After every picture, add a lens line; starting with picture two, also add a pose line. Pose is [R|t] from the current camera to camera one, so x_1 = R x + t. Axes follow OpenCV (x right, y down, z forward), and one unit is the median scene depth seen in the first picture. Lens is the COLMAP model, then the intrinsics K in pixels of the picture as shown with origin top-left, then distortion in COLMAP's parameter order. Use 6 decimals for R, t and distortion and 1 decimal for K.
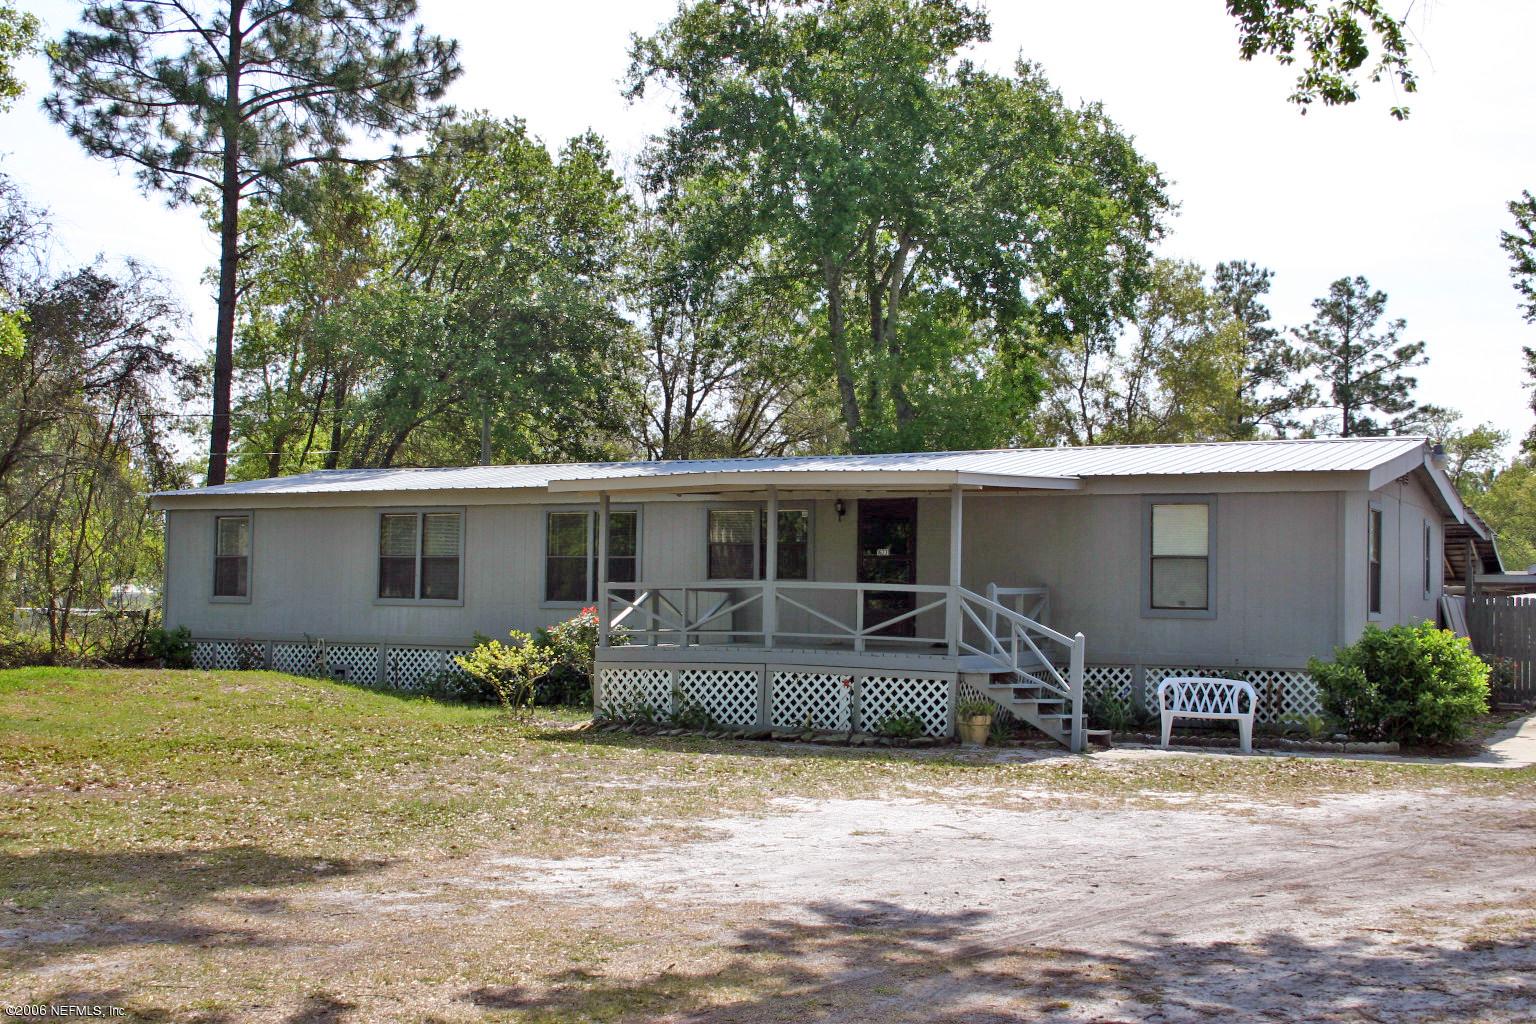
lens RADIAL K [[1878.1, 0, 768.0], [0, 1878.1, 512.0], [0, 0, 1]] dist [0.001140, 0.001369]
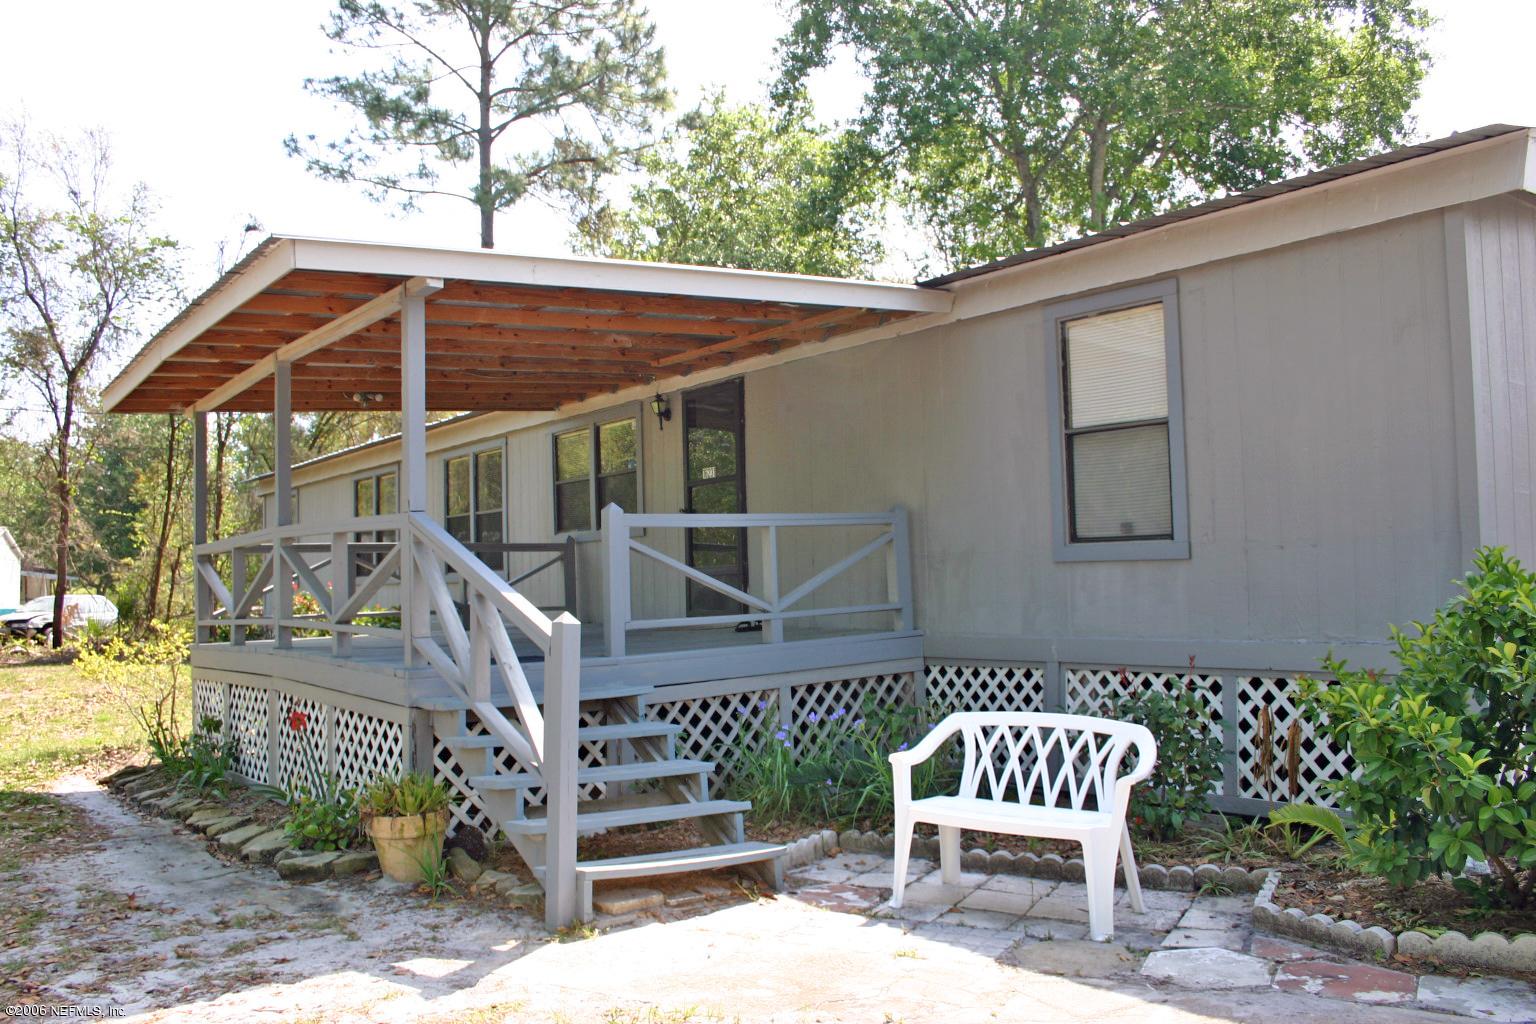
lens RADIAL K [[1278.9, 0, 768.0], [0, 1278.9, 512.0], [0, 0, 1]] dist [-0.072643, 0.000180]
pose [[0.910708, -0.059623, -0.408726, 0.269016], [0.060345, 0.998115, -0.011143, 0.043152], [0.408620, -0.014516, 0.912589, 0.685250]]
